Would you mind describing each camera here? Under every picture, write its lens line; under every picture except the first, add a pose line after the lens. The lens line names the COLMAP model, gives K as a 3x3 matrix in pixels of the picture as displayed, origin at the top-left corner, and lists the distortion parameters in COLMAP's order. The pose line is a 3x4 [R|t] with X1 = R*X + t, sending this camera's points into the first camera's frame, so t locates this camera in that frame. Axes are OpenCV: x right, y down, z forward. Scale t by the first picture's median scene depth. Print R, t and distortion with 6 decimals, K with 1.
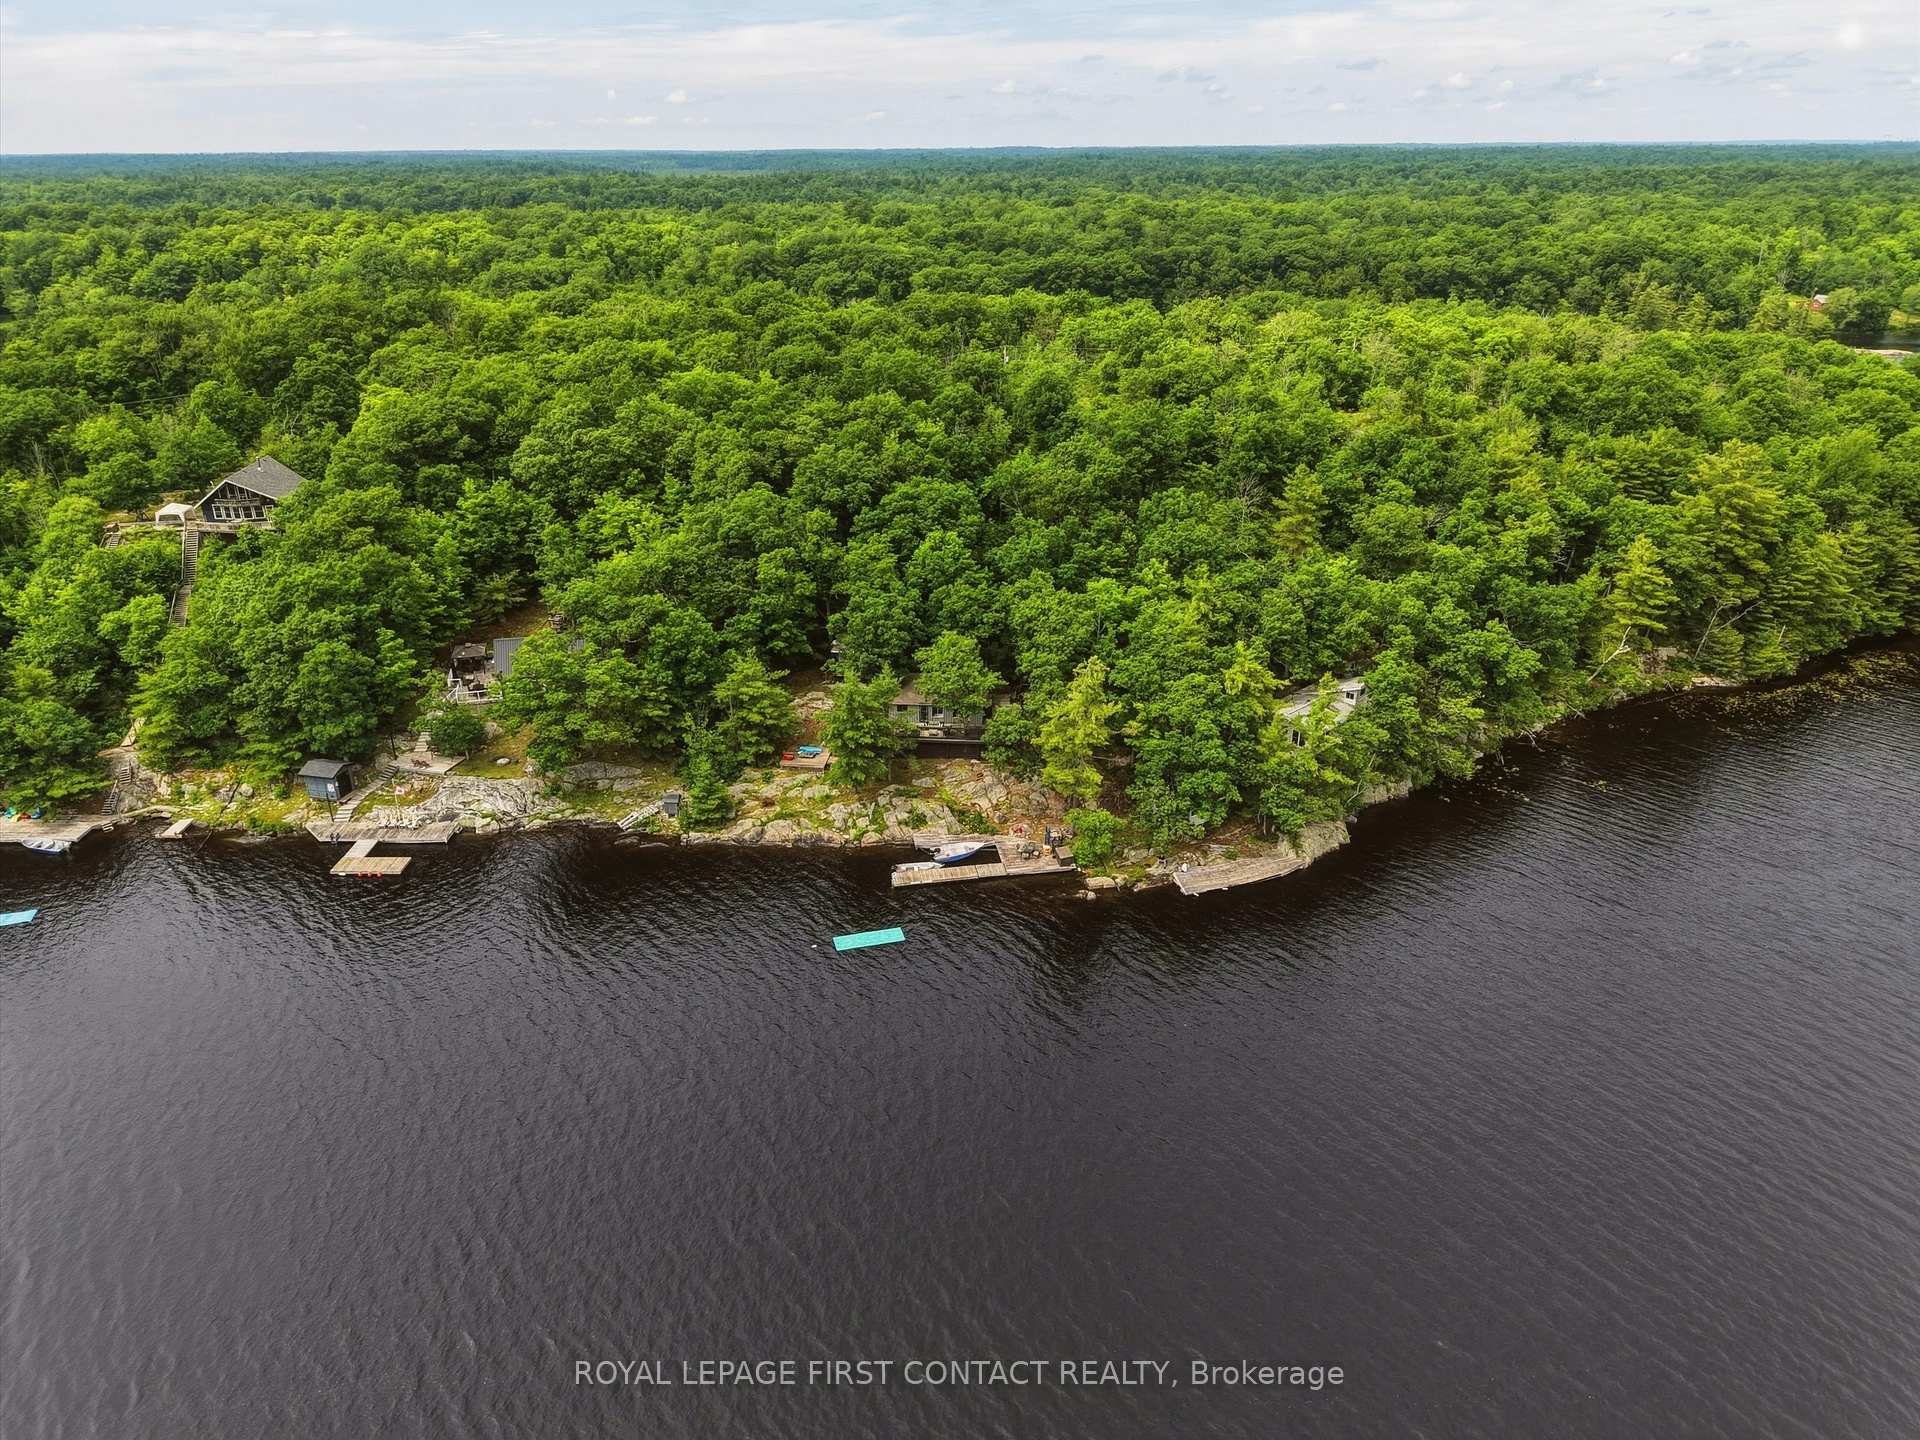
lens RADIAL K [[1343.7, 0, 962.3], [0, 1343.7, 713.3], [0, 0, 1]] dist [-0.002281, -0.002919]
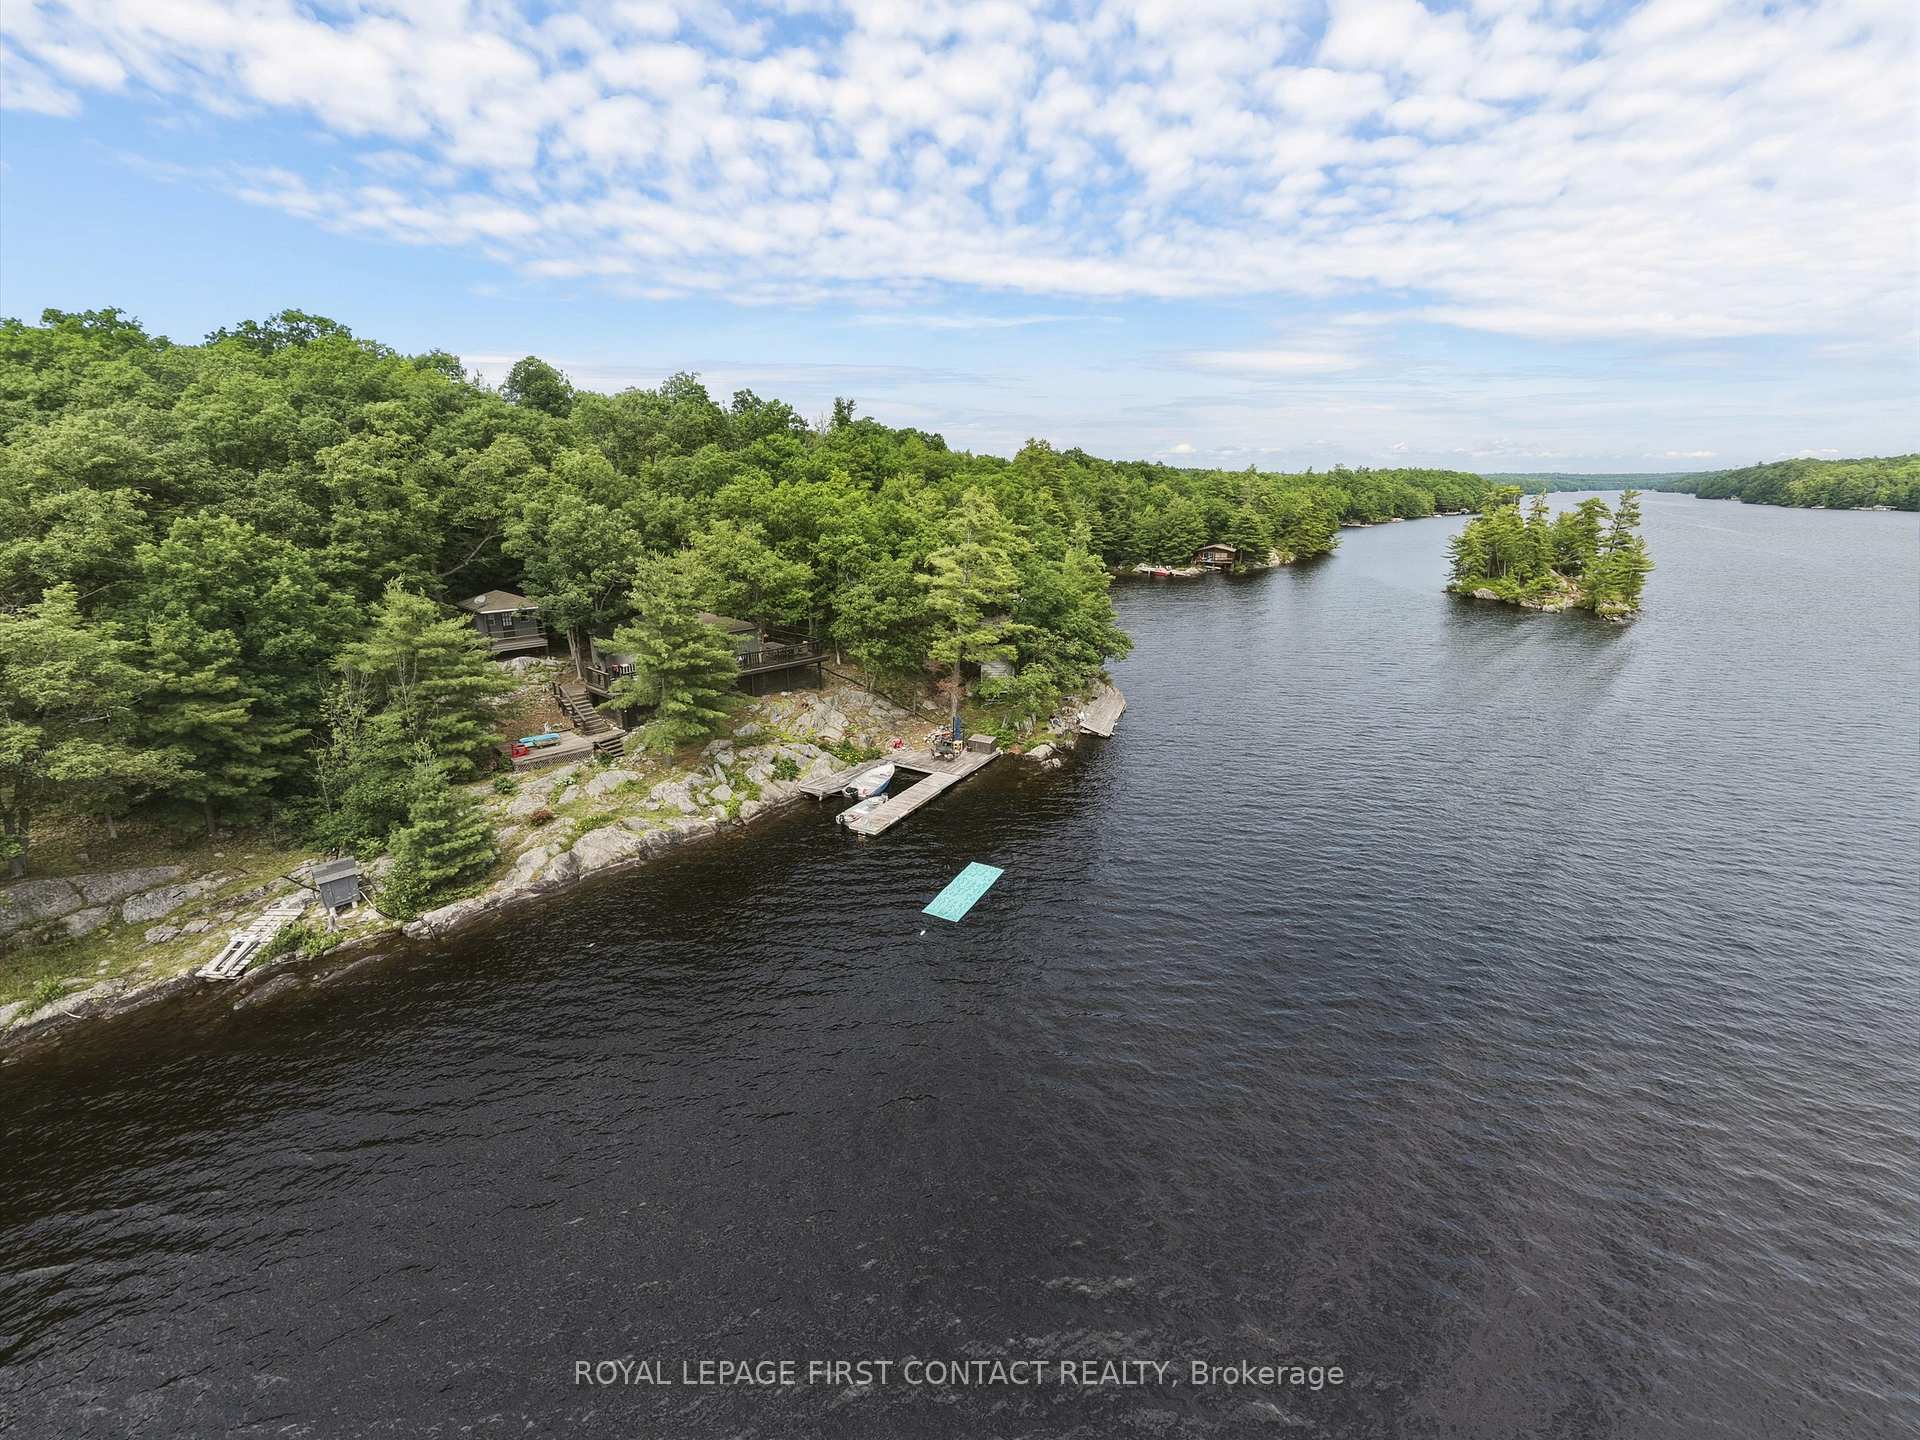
lens RADIAL K [[805.4, 0, 960.8], [0, 805.4, 733.7], [0, 0, 1]] dist [-0.022654, 0.018801]
pose [[0.627663, -0.226559, 0.744789, -0.275583], [0.315367, 0.948696, 0.022814, 0.079731], [-0.711747, 0.220562, 0.666910, 0.637252]]
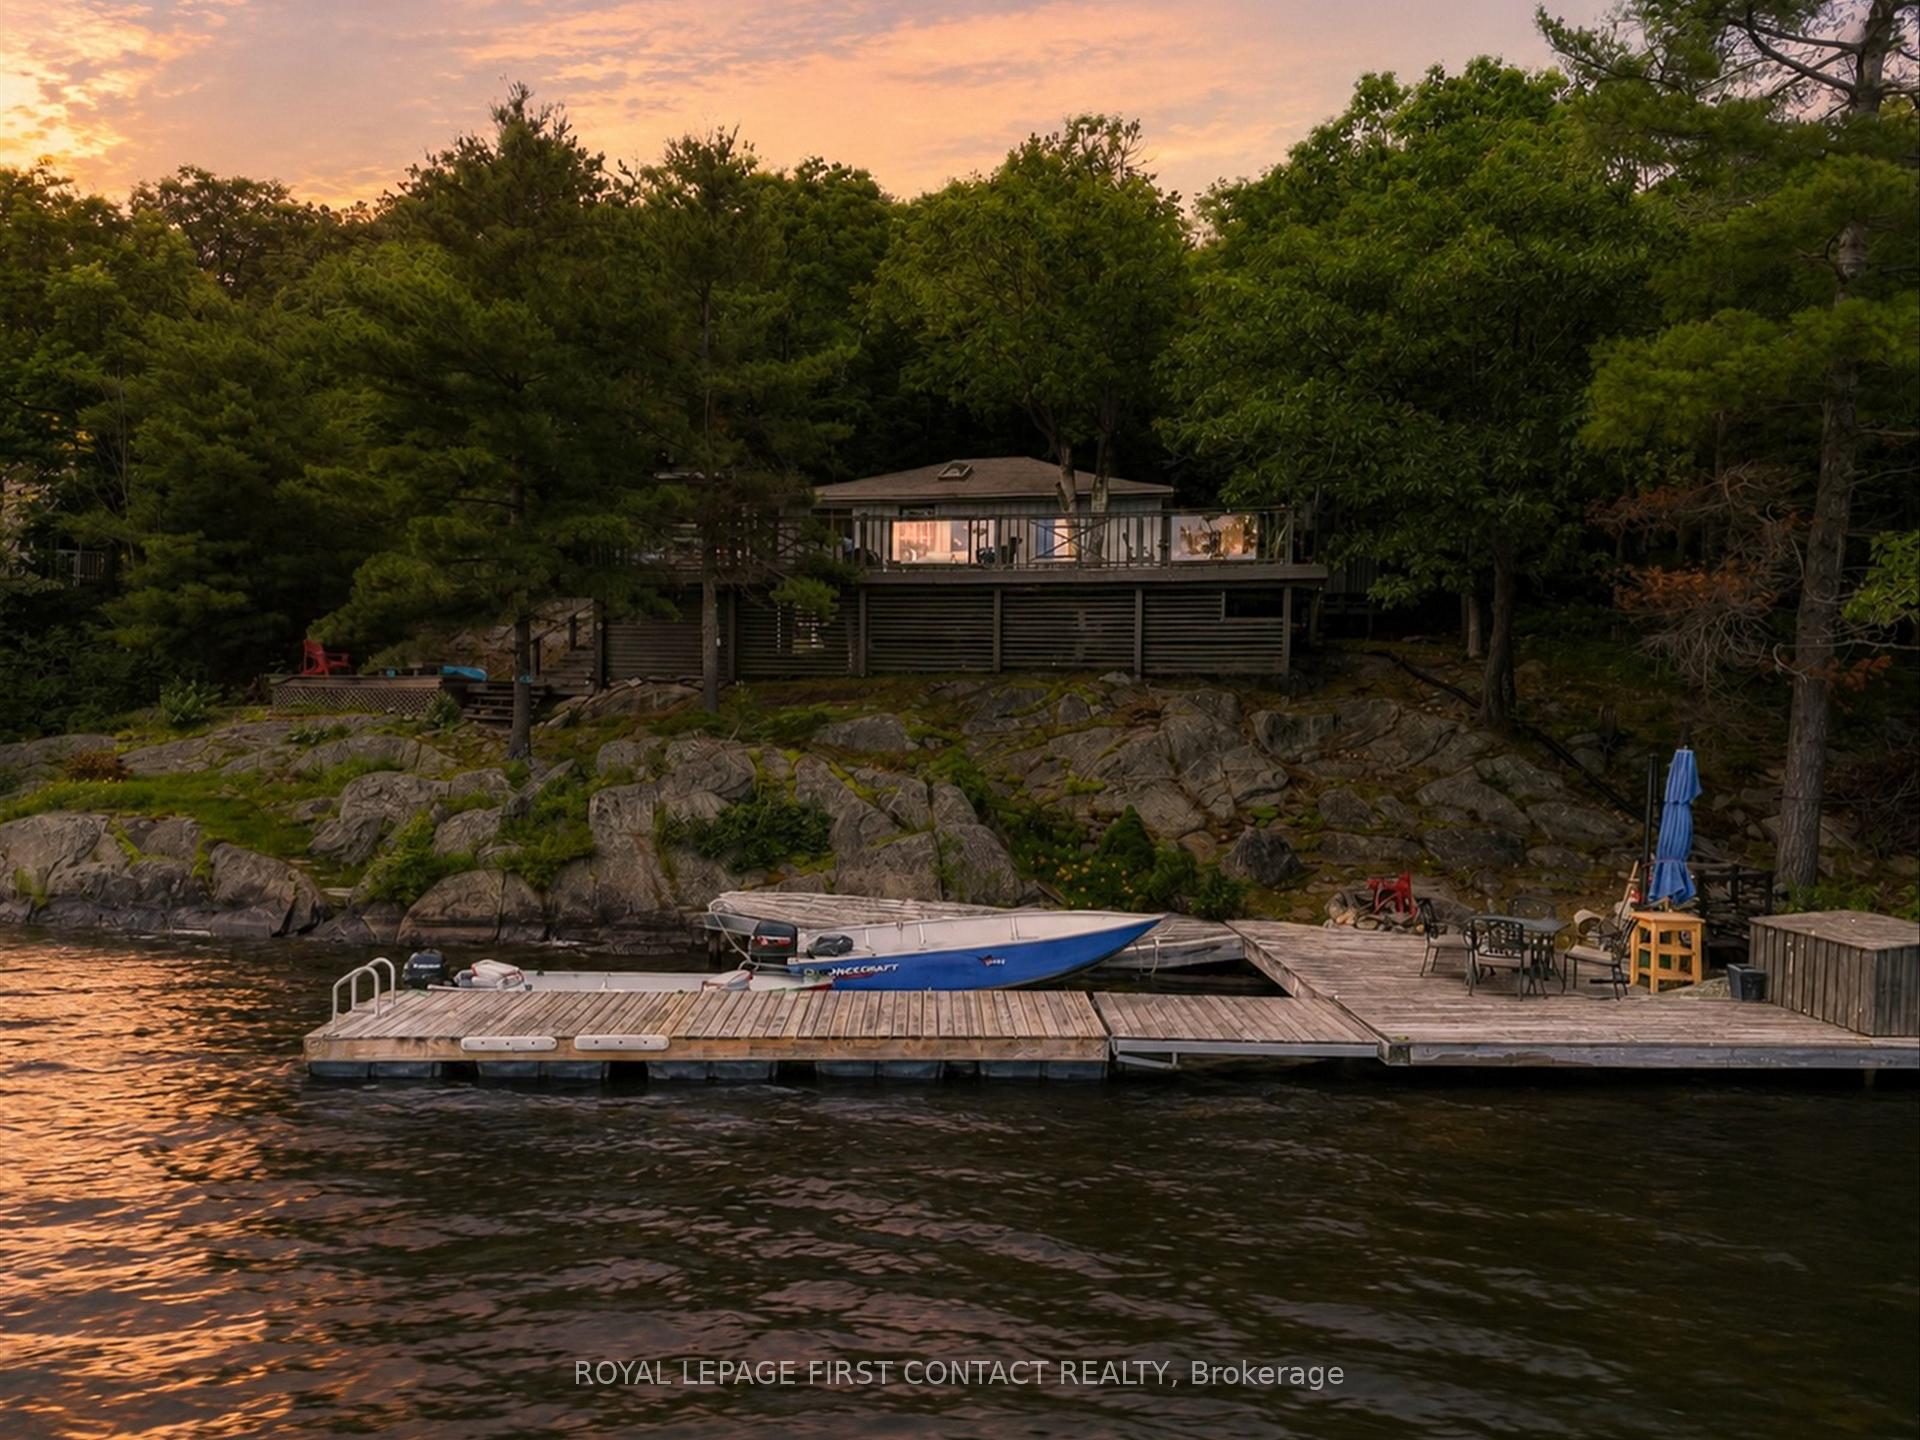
lens RADIAL K [[1343.7, 0, 962.3], [0, 1343.7, 713.3], [0, 0, 1]] dist [-0.002281, -0.002919]
pose [[0.991784, 0.022004, -0.126017, 0.011806], [-0.072220, 0.909401, -0.409602, 0.131063], [0.105587, 0.415338, 0.903519, 0.819254]]
